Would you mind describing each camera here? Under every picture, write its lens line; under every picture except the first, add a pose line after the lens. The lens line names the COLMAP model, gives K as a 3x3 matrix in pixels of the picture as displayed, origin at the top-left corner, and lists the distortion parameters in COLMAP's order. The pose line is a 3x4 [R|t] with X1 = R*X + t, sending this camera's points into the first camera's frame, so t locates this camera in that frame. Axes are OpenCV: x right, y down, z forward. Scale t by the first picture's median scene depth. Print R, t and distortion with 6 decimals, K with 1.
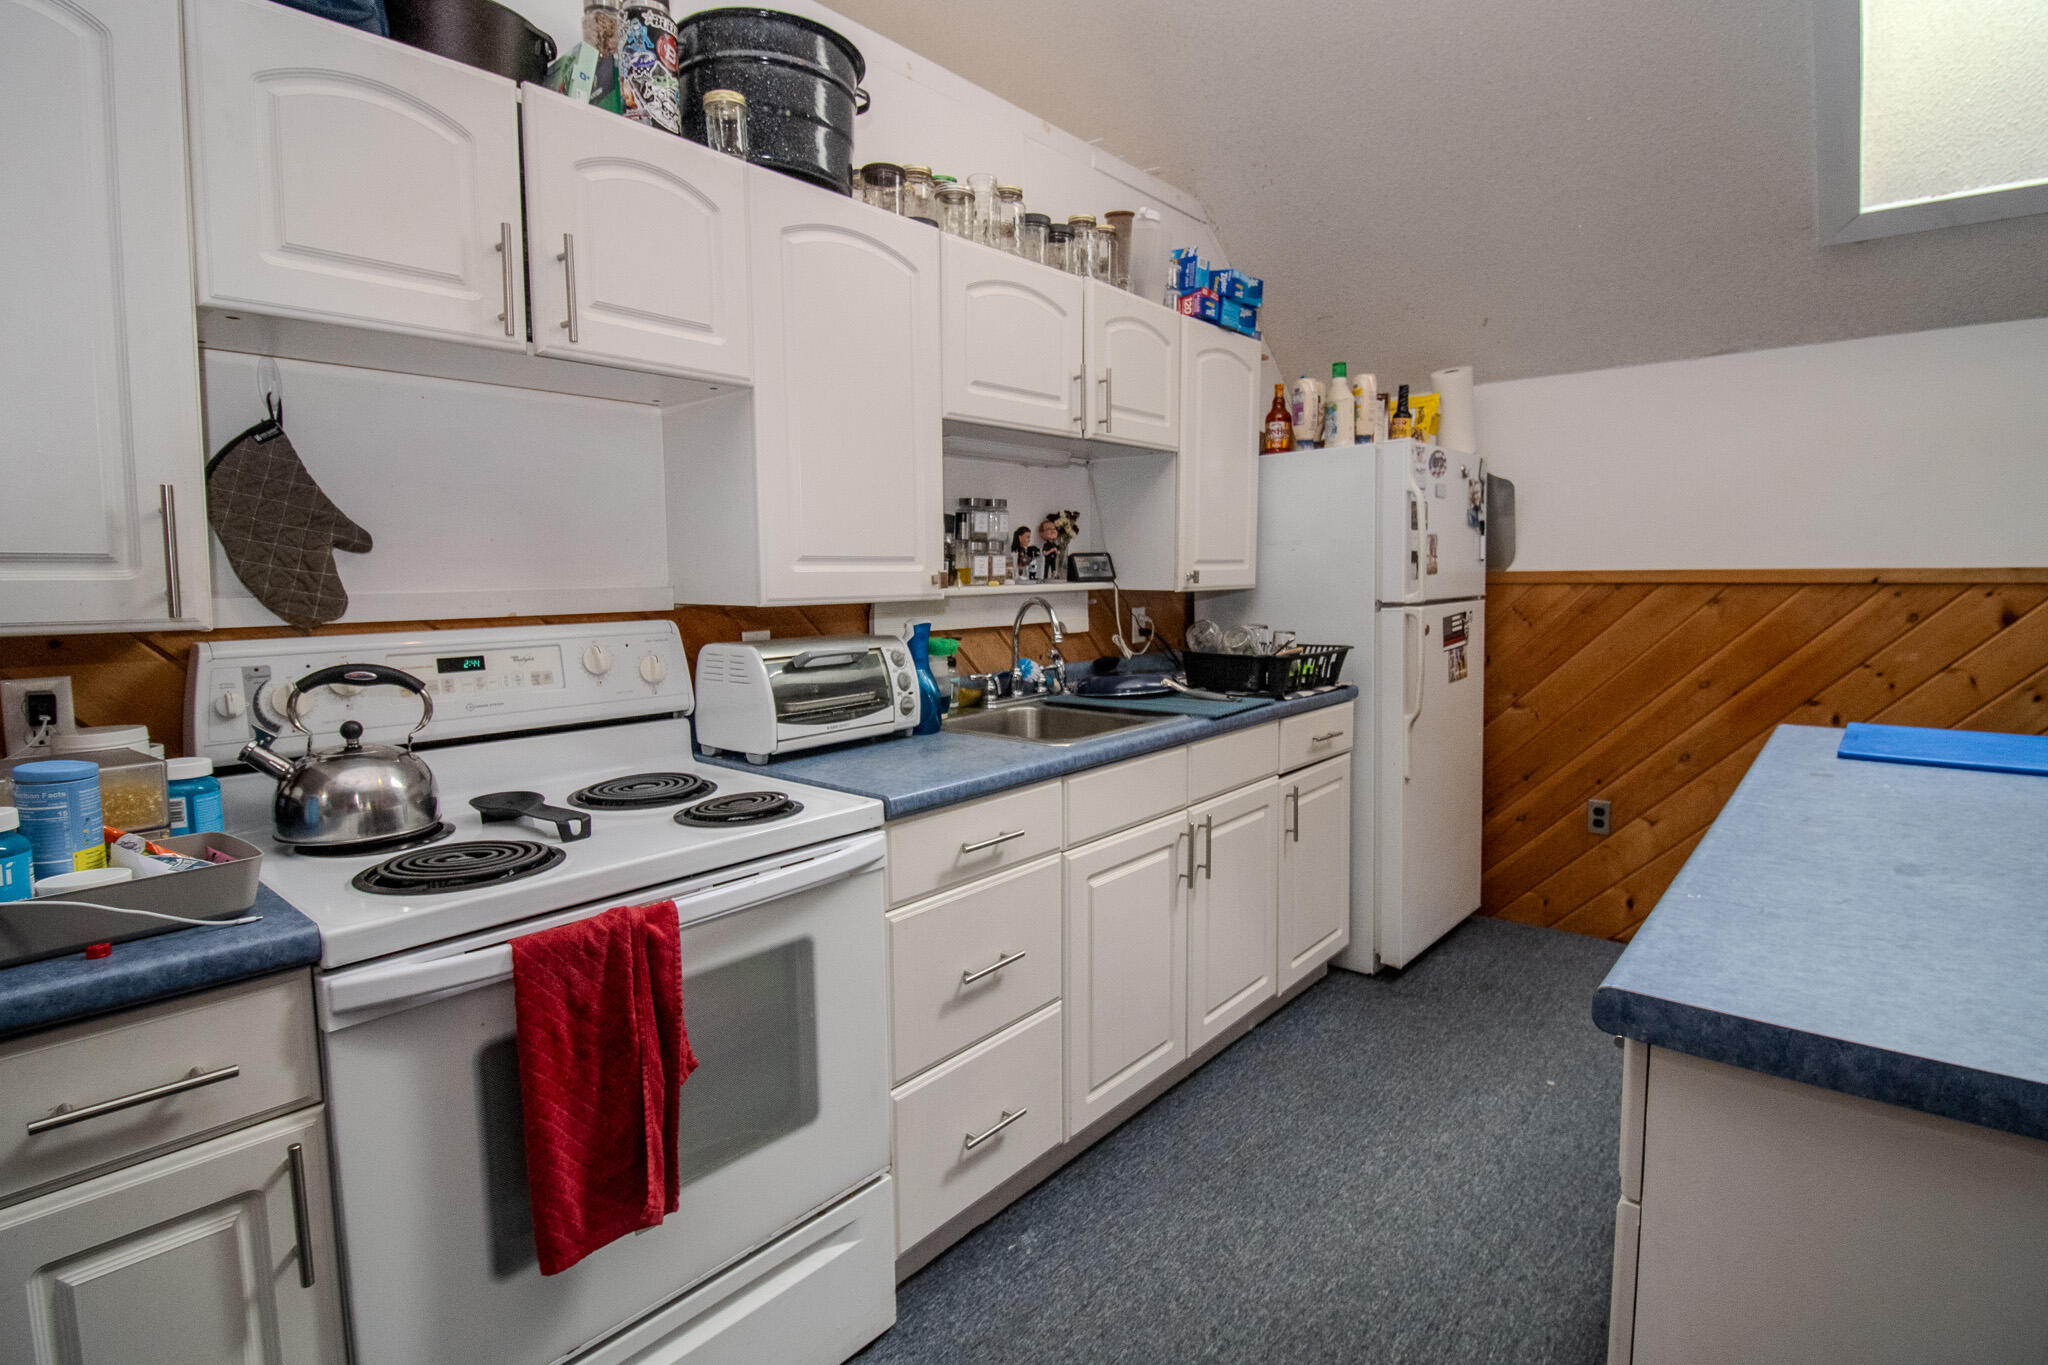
lens RADIAL K [[977.8, 0, 1015.5], [0, 977.8, 685.7], [0, 0, 1]] dist [-0.002826, -0.000046]
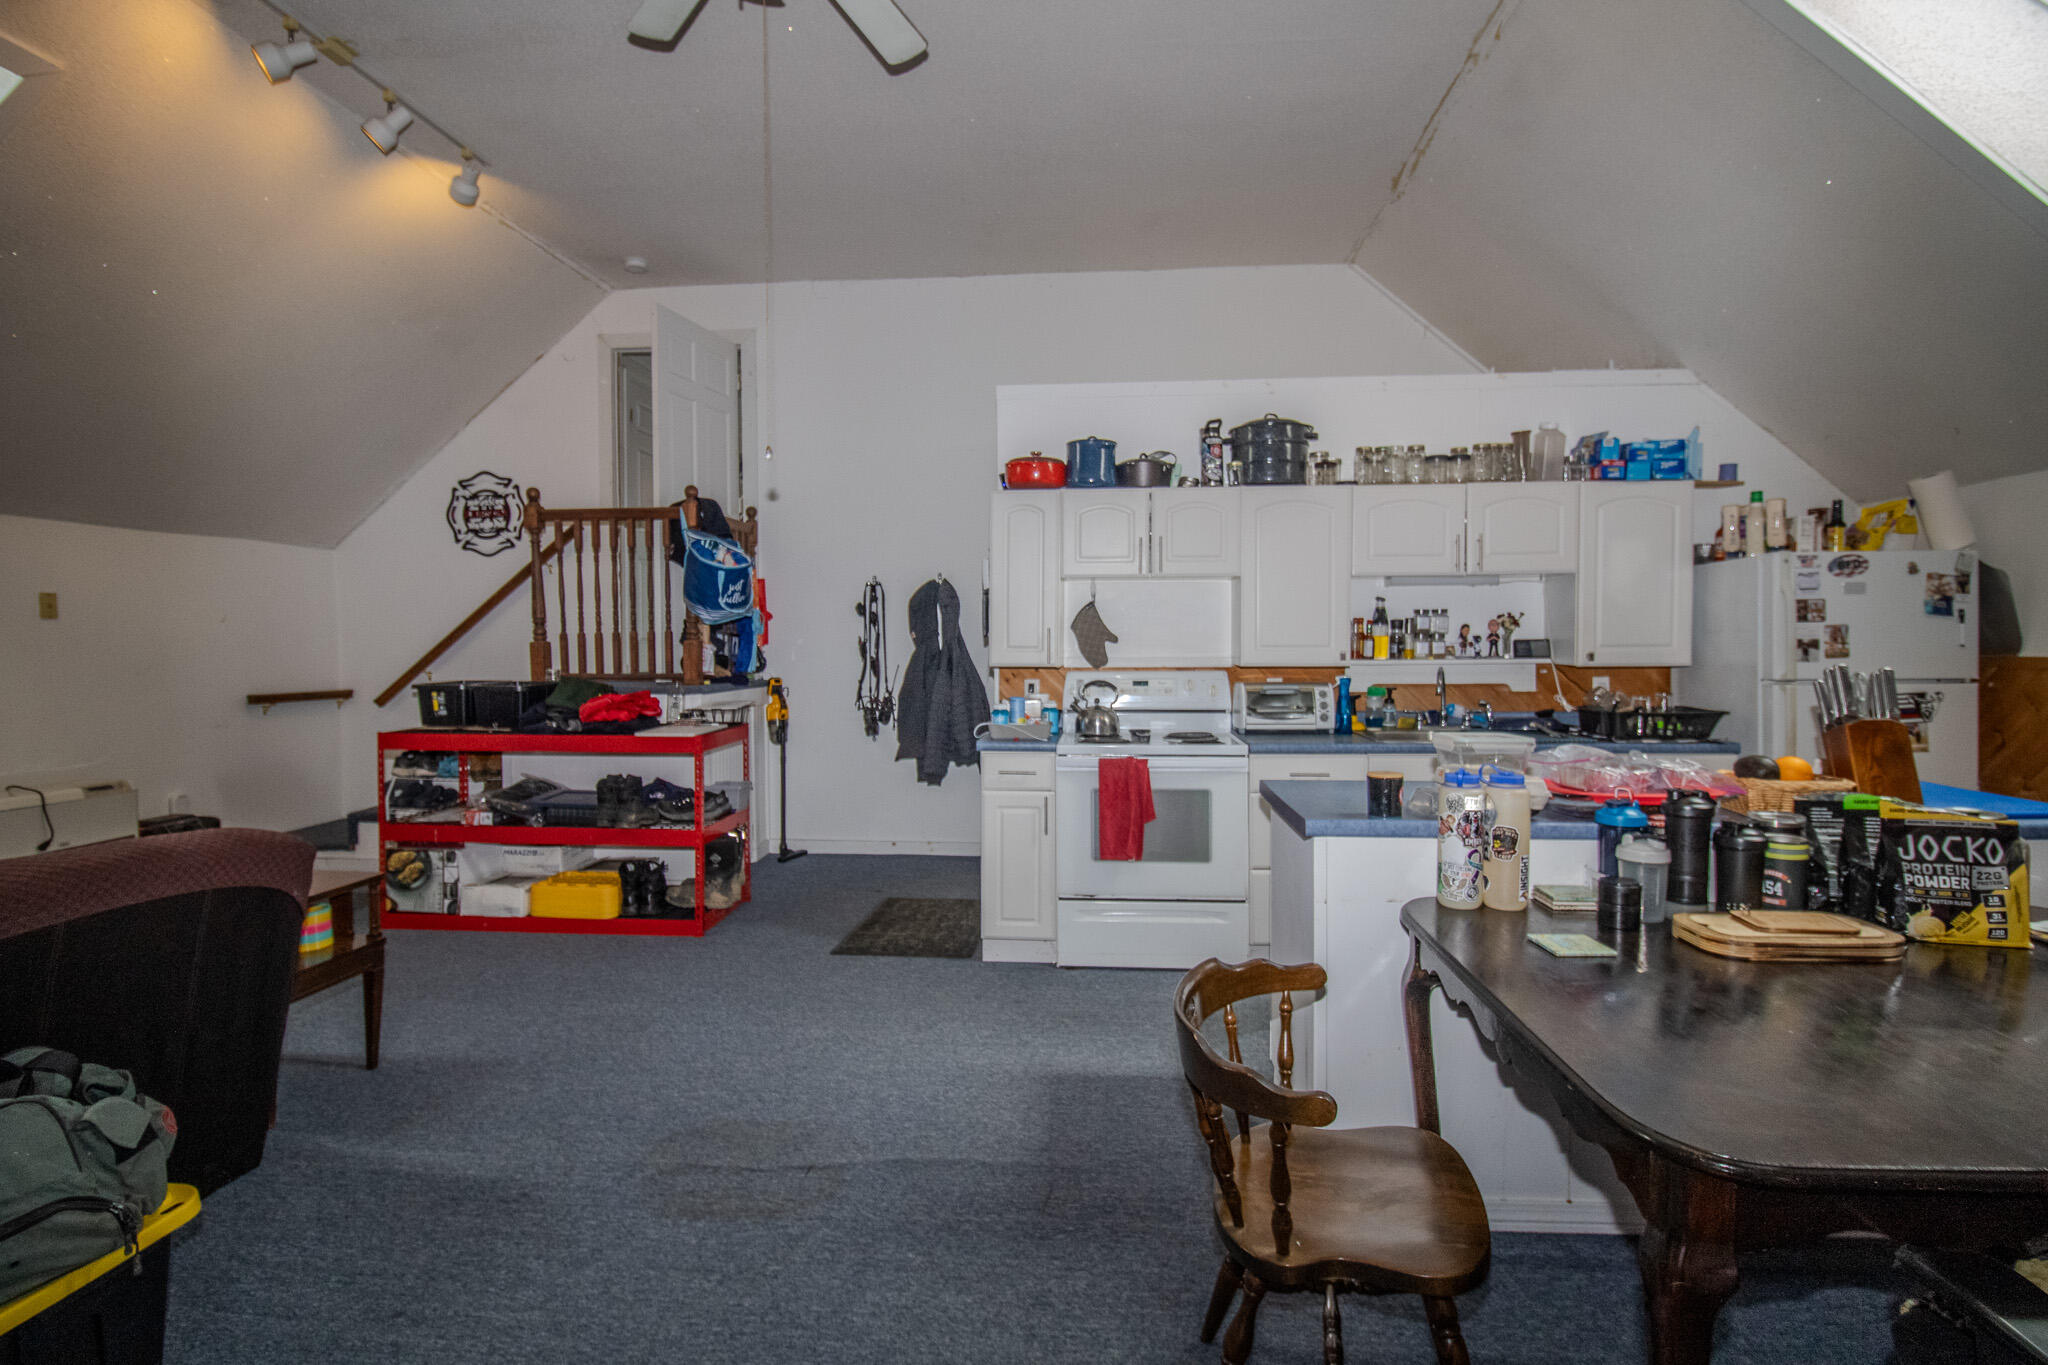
lens RADIAL K [[977.8, 0, 1029.2], [0, 977.8, 676.0], [0, 0, 1]] dist [-0.002826, -0.000046]
pose [[0.597429, 0.035454, -0.801138, 1.014217], [-0.095246, 0.995088, -0.026990, 0.043004], [0.796246, 0.092430, 0.597871, -0.626500]]
